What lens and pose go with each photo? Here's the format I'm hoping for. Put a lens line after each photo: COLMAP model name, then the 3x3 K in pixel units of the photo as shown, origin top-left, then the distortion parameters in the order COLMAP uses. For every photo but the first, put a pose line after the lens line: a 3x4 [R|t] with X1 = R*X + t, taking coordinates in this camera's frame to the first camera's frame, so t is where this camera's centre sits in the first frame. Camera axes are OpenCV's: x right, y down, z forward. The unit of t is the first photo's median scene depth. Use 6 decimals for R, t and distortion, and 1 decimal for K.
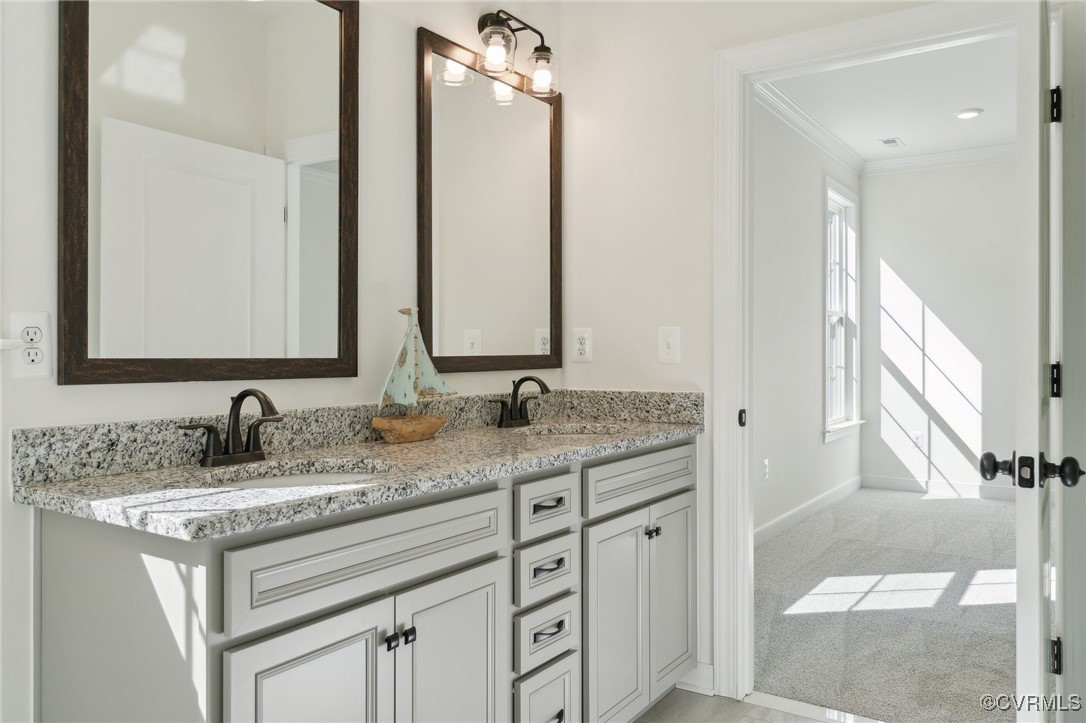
lens RADIAL K [[788.7, 0, 543.0], [0, 788.7, 361.5], [0, 0, 1]] dist [0.090617, 0.001002]
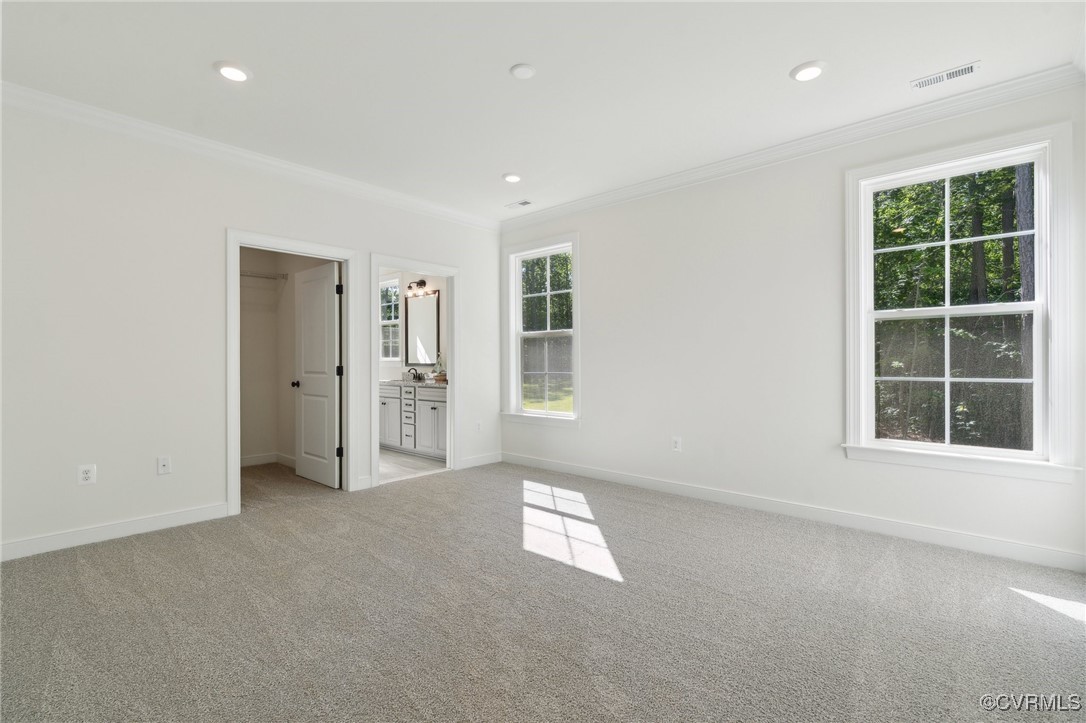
lens RADIAL K [[499.5, 0, 543.0], [0, 499.5, 361.5], [0, 0, 1]] dist [-0.000255, 0.000065]
pose [[-0.141503, 0.001540, -0.989937, 2.399477], [-0.003211, 0.999993, 0.002015, -0.021401], [0.989933, 0.003464, -0.141497, 1.817717]]
